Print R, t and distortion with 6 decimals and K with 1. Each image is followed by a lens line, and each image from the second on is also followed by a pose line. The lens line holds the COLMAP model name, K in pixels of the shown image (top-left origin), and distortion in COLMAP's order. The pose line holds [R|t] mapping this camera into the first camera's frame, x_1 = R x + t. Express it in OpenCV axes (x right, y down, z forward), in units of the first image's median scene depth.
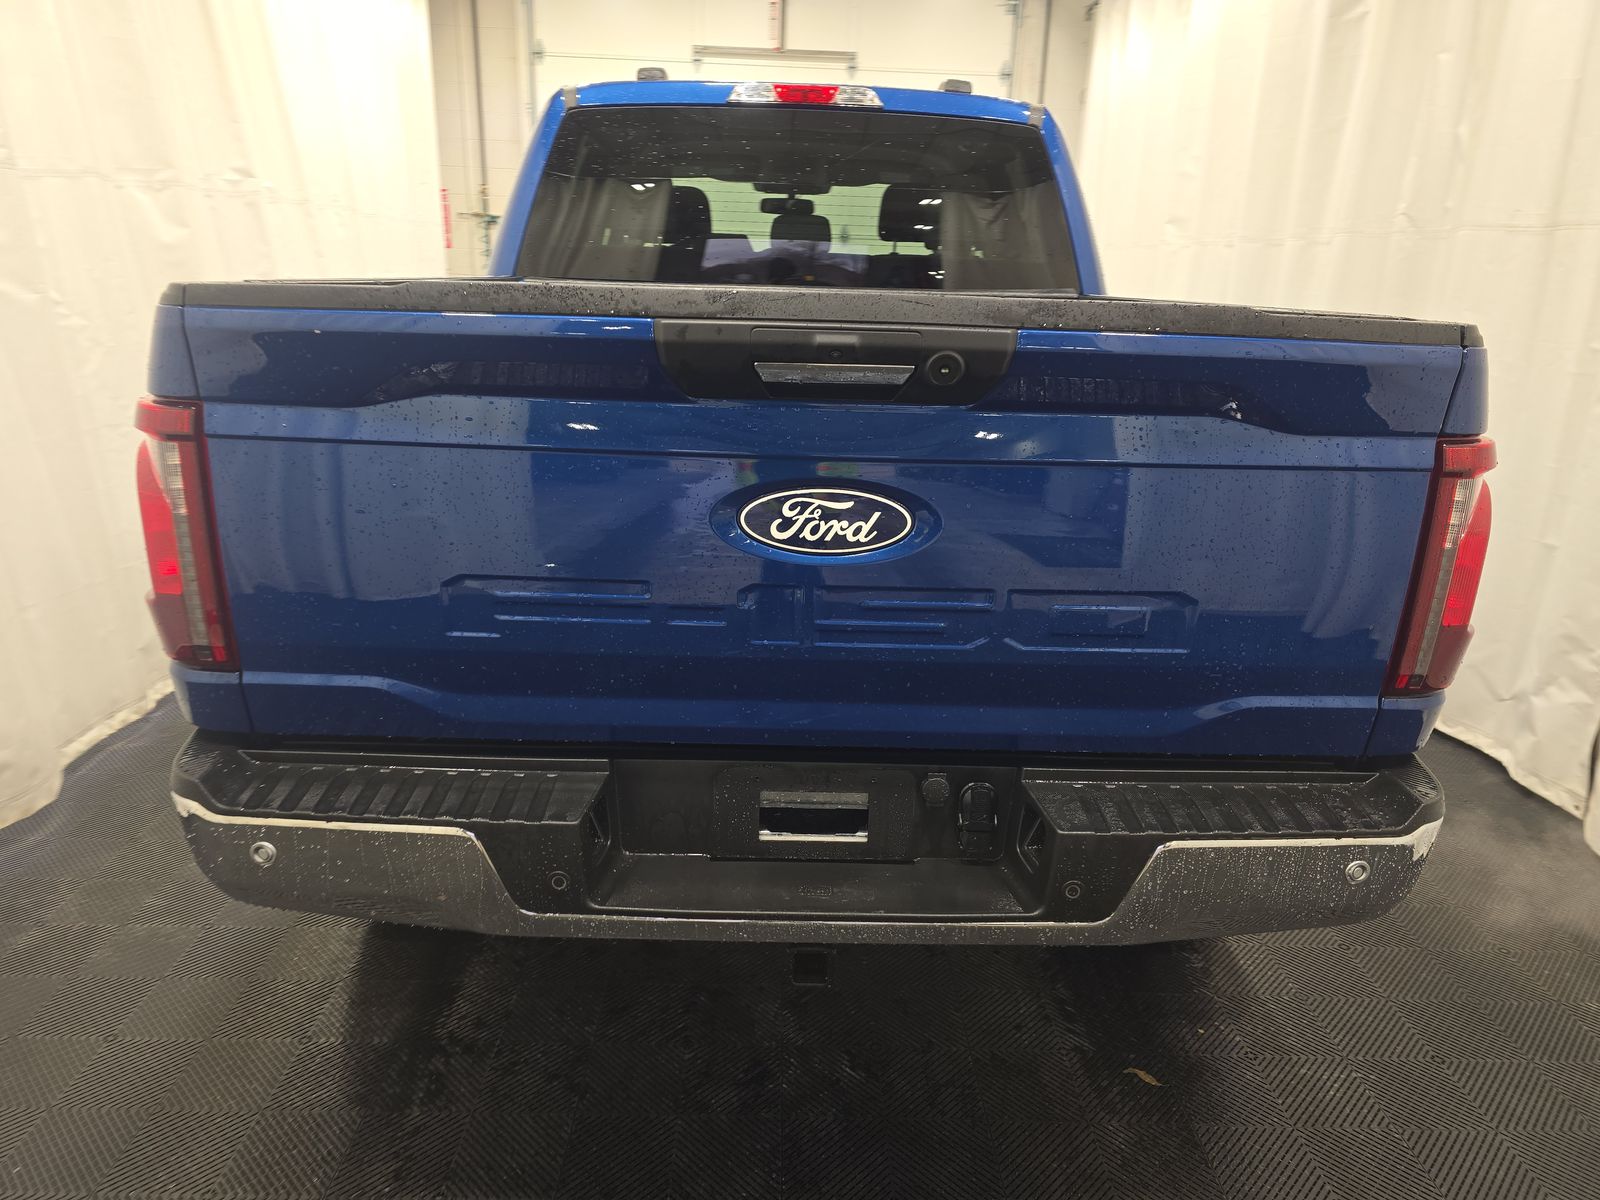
lens RADIAL K [[1065.5, 0, 800.6], [0, 1065.5, 618.8], [0, 0, 1]] dist [0.047650, -0.046487]
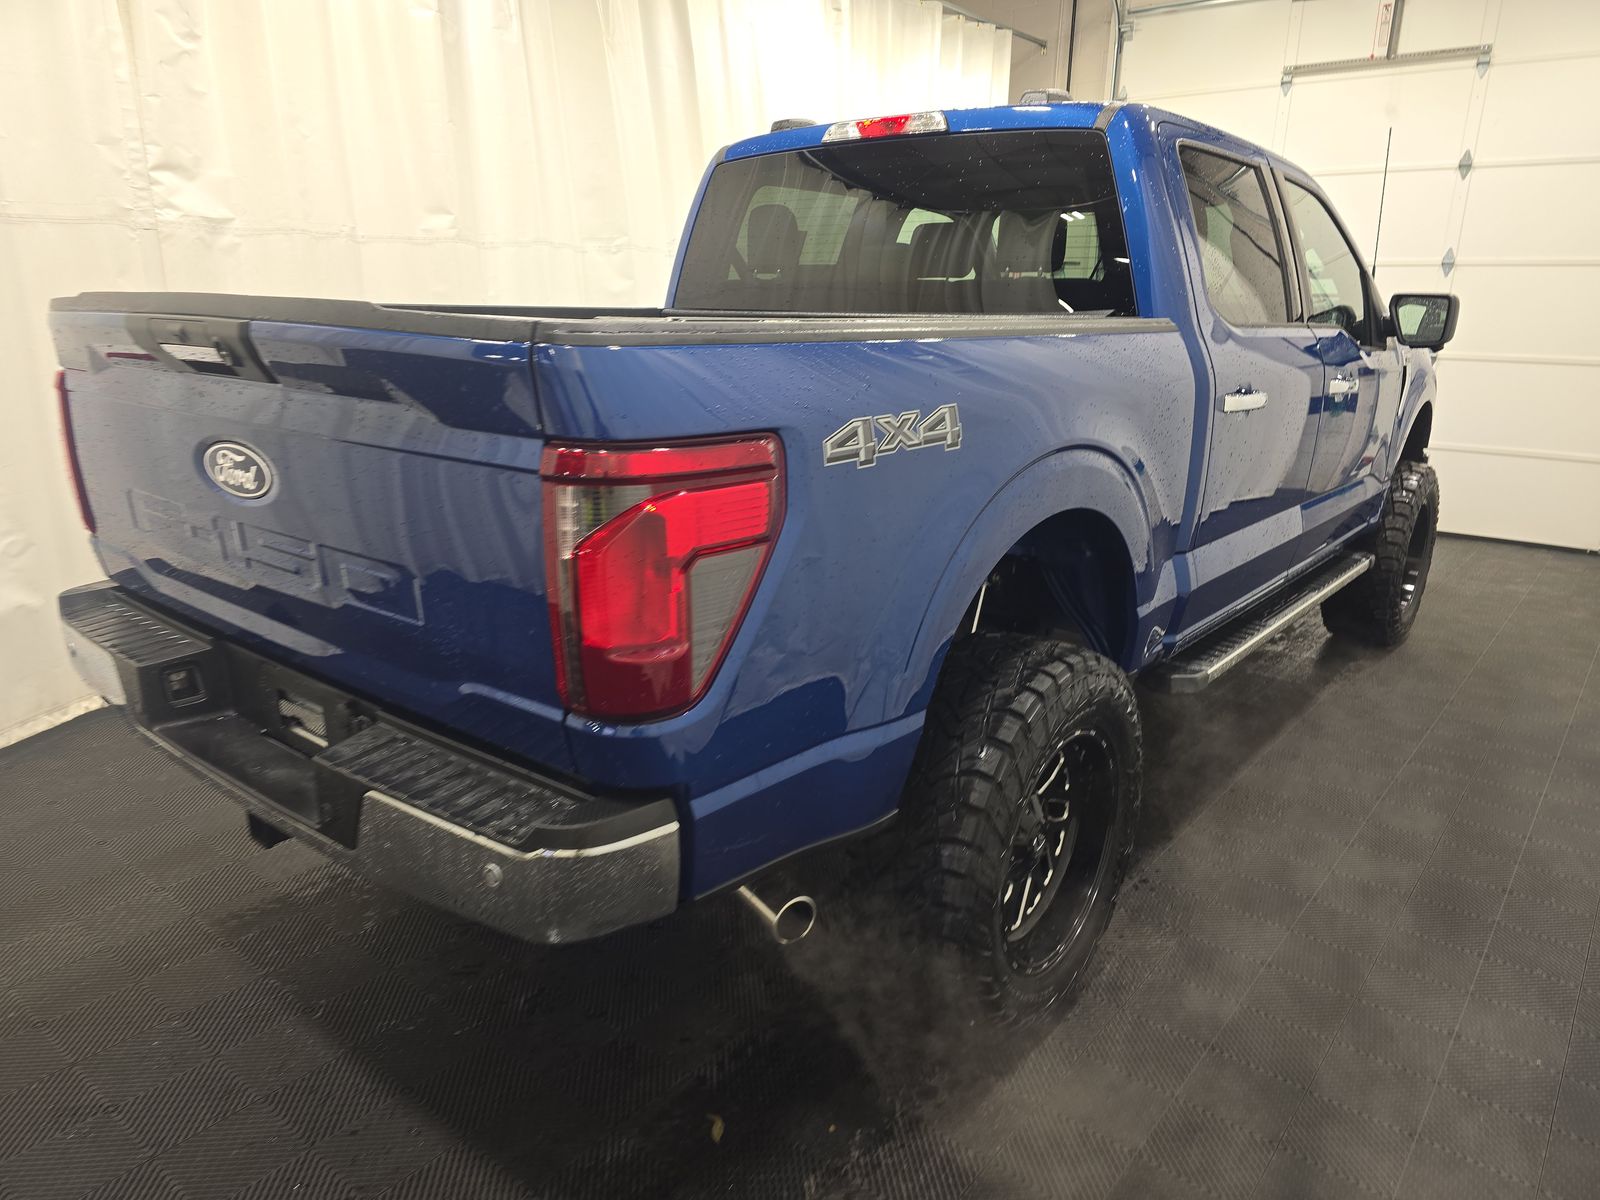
lens RADIAL K [[1065.5, 0, 800.6], [0, 1065.5, 618.8], [0, 0, 1]] dist [0.047650, -0.046487]
pose [[0.756855, 0.166482, -0.632024, 0.670747], [-0.193124, 0.980800, 0.027086, -0.039024], [0.624398, 0.101559, 0.774476, 0.202506]]
